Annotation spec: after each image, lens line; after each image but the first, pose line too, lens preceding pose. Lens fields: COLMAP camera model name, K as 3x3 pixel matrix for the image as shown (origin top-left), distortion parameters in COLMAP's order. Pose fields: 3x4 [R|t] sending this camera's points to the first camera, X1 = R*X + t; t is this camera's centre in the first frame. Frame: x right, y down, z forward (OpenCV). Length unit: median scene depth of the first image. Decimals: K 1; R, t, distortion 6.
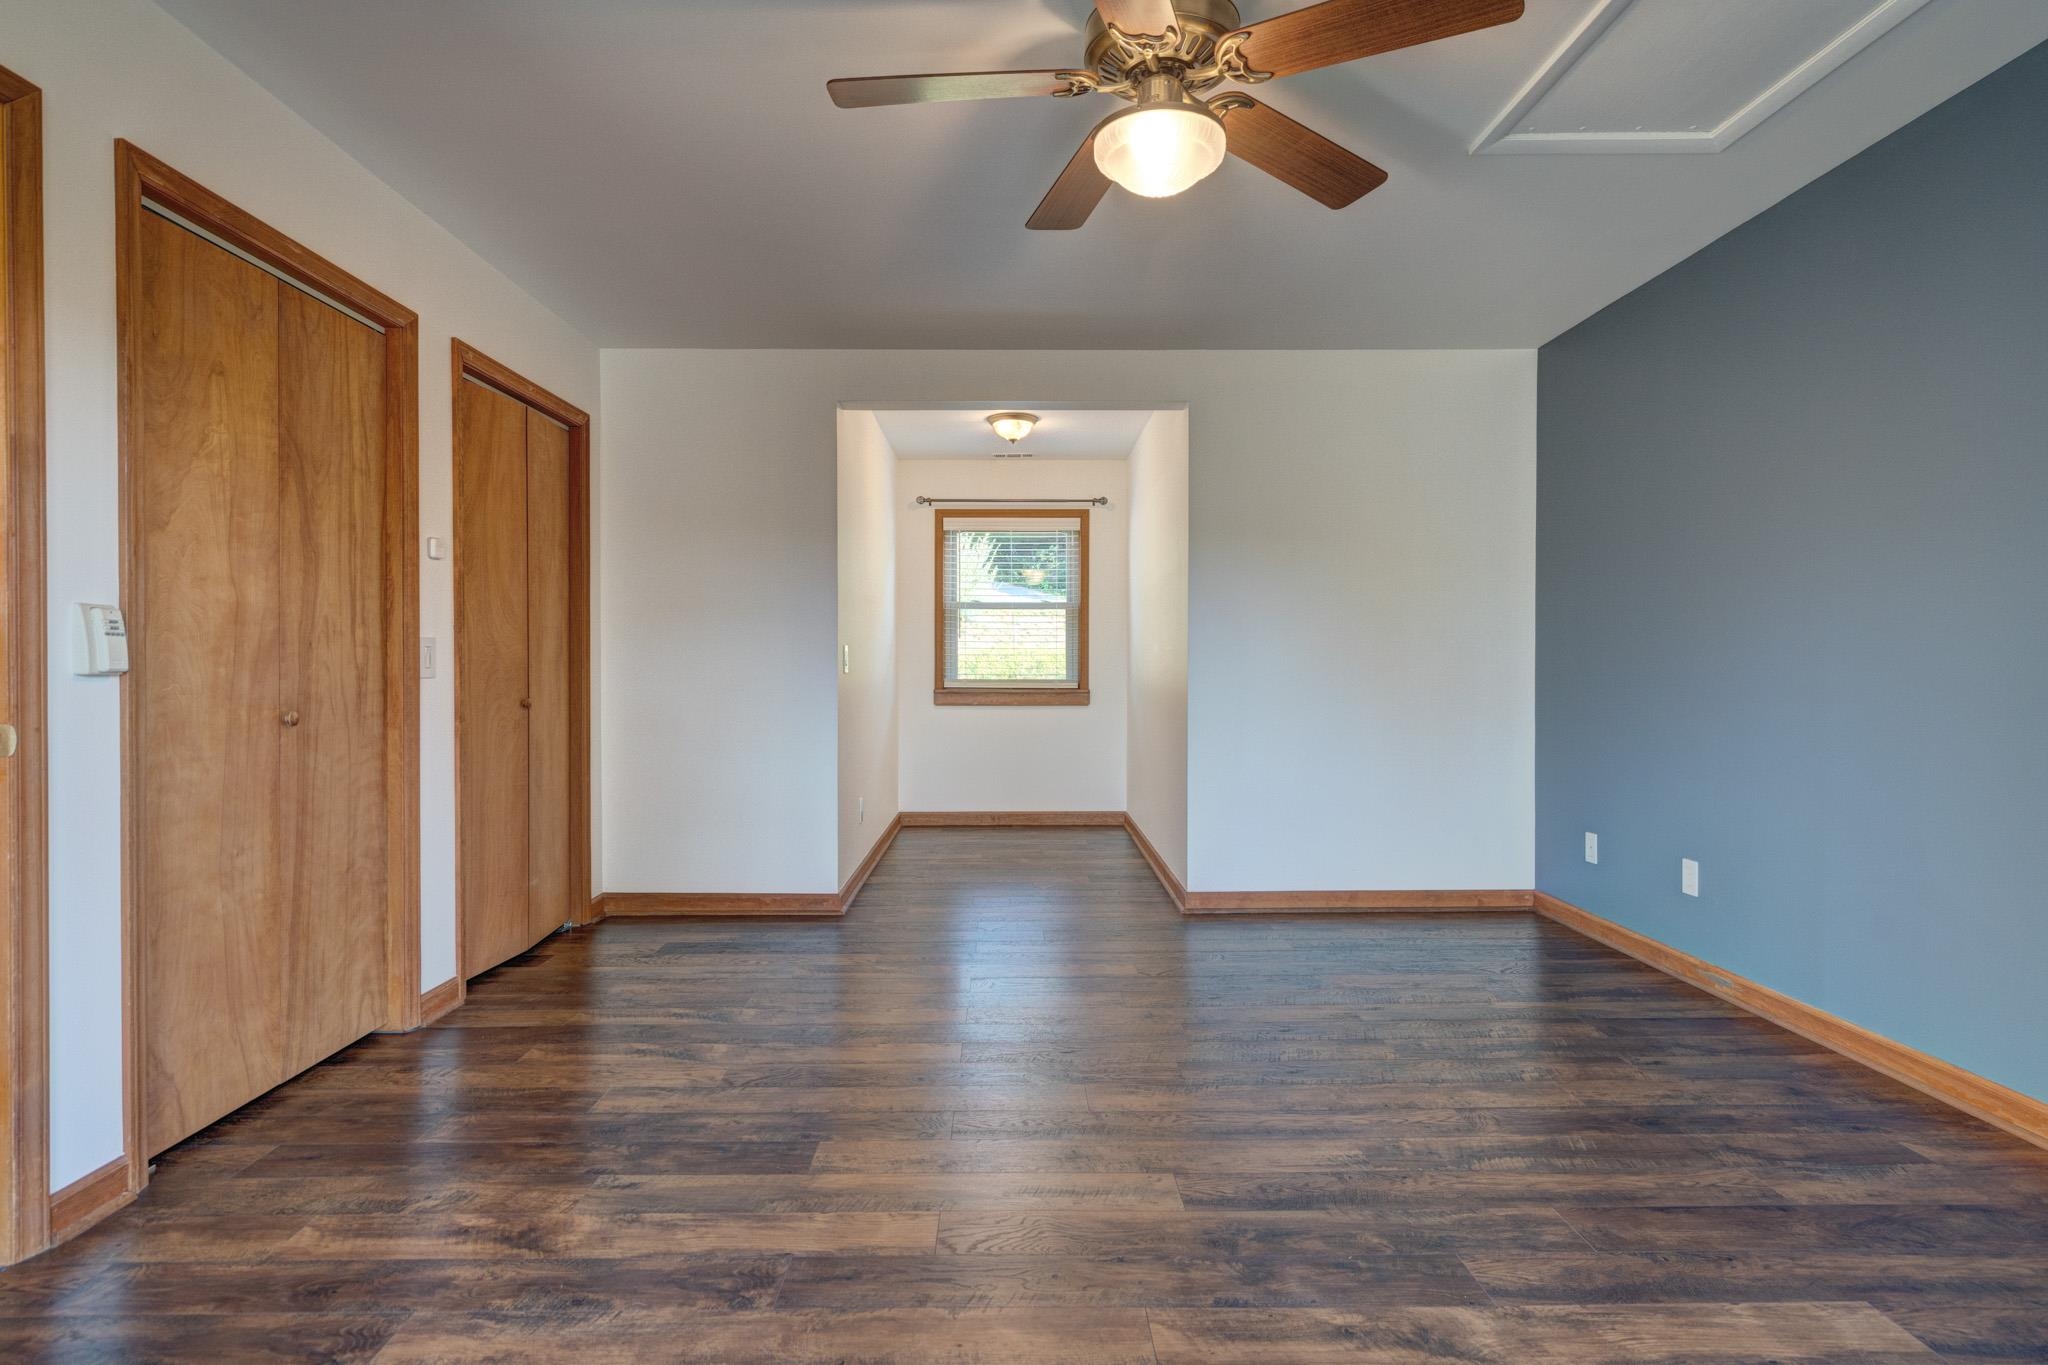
lens RADIAL K [[1041.7, 0, 1011.4], [0, 1041.7, 686.4], [0, 0, 1]] dist [0.002189, 0.000684]
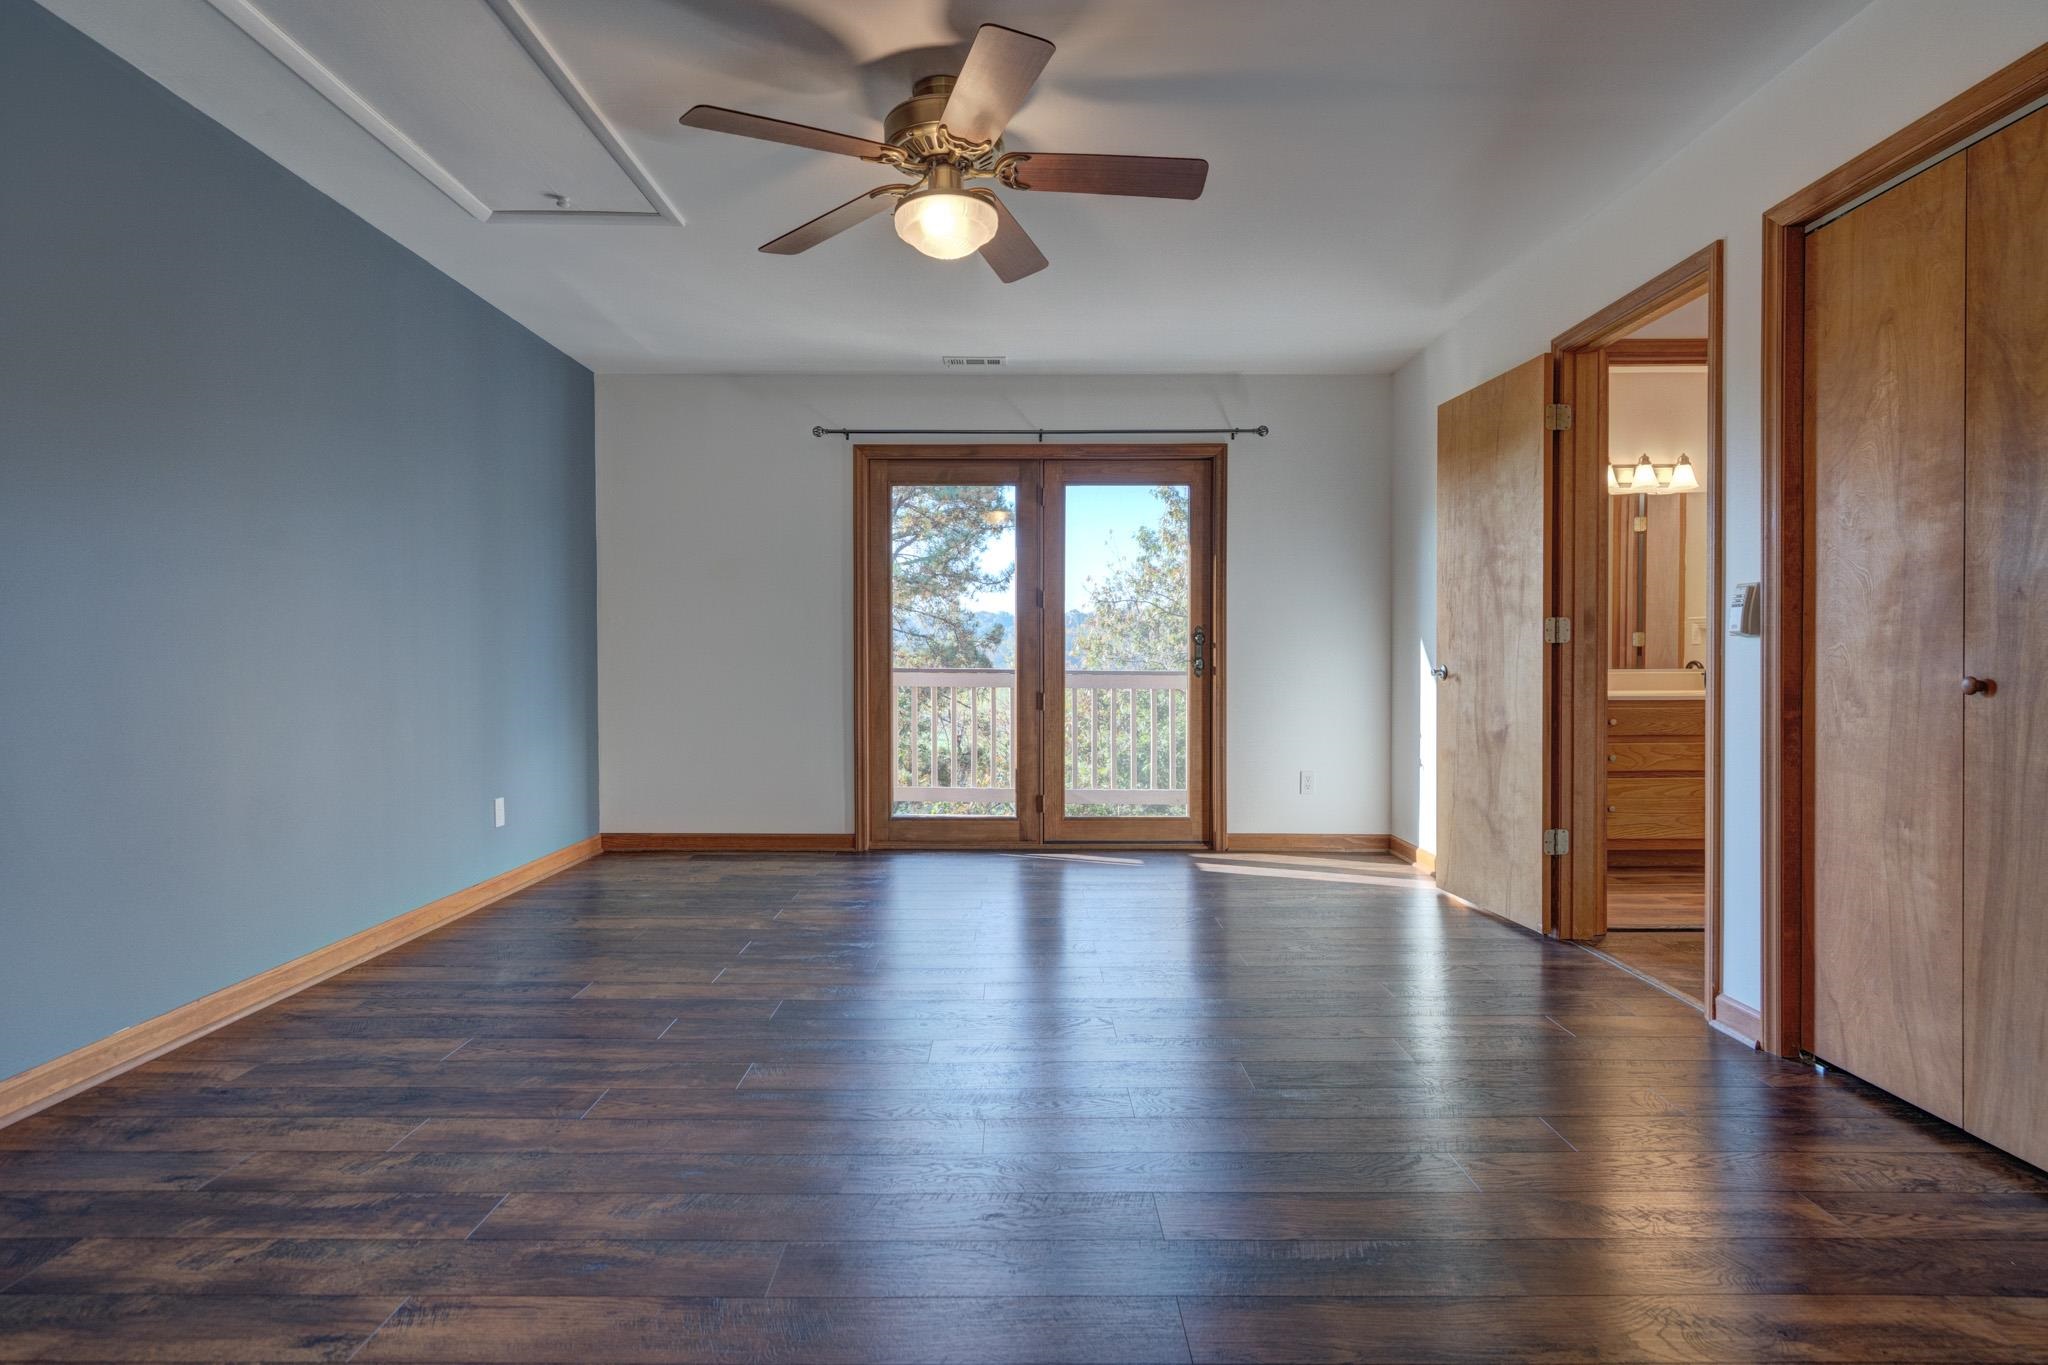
lens RADIAL K [[1041.7, 0, 1011.4], [0, 1041.7, 686.4], [0, 0, 1]] dist [0.002189, 0.000684]
pose [[-0.999883, 0.001738, 0.015191, 0.036986], [0.002424, 0.998972, 0.045268, -0.006973], [-0.015096, 0.045299, -0.998859, 1.807291]]
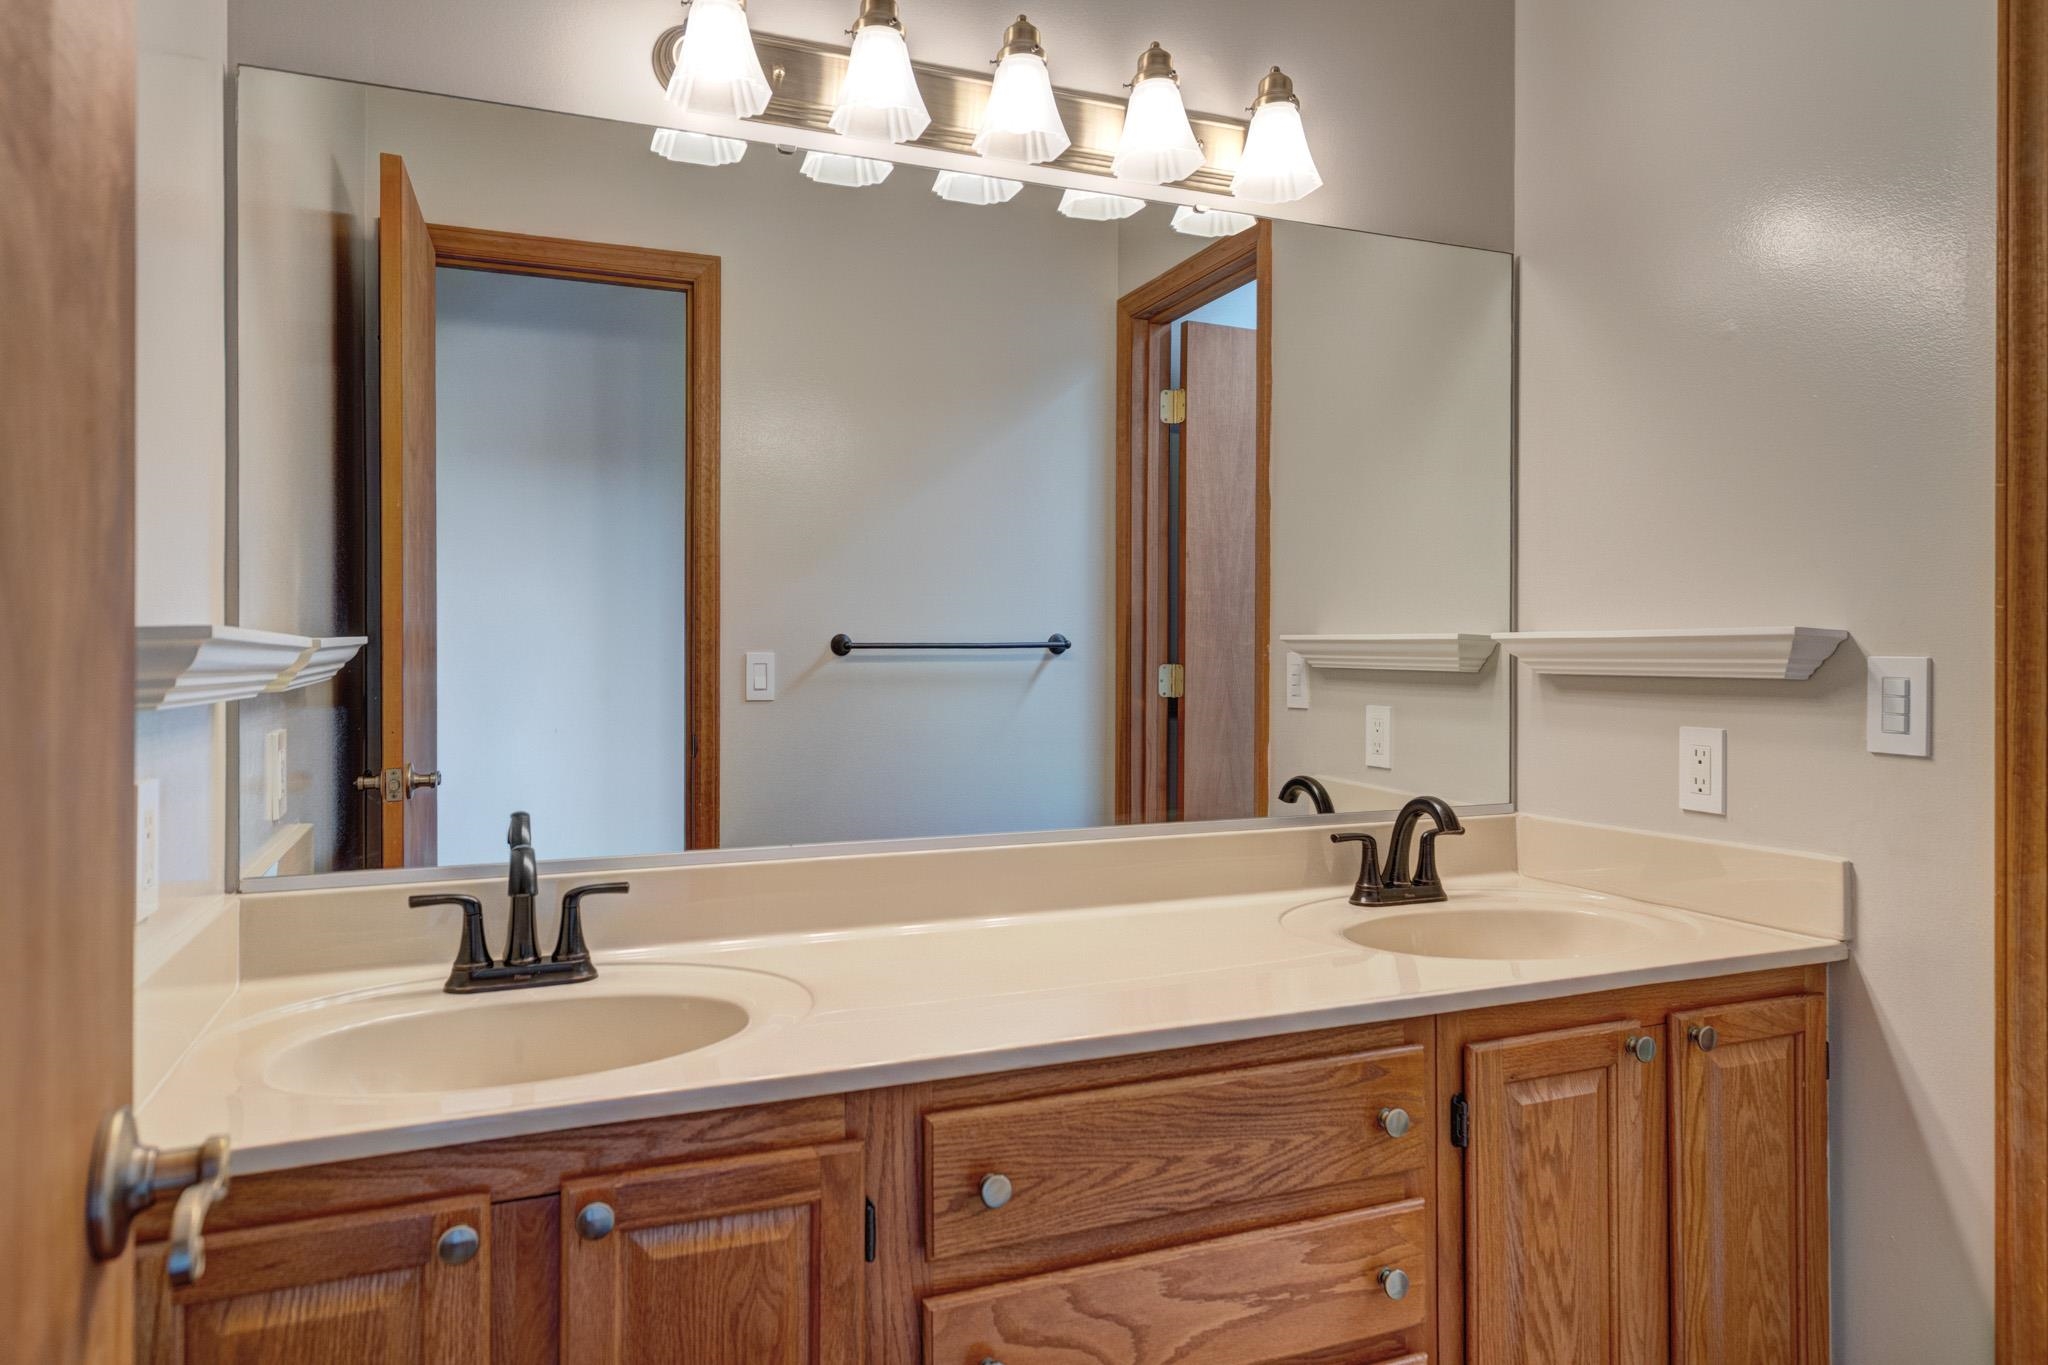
lens RADIAL K [[1278.8, 0, 998.5], [0, 1278.8, 673.8], [0, 0, 1]] dist [0.012877, 0.002463]
pose [[-0.932882, -0.002209, -0.360174, -0.835625], [-0.013036, 0.999533, 0.027632, -0.045560], [0.359945, 0.030473, -0.932476, 0.367872]]
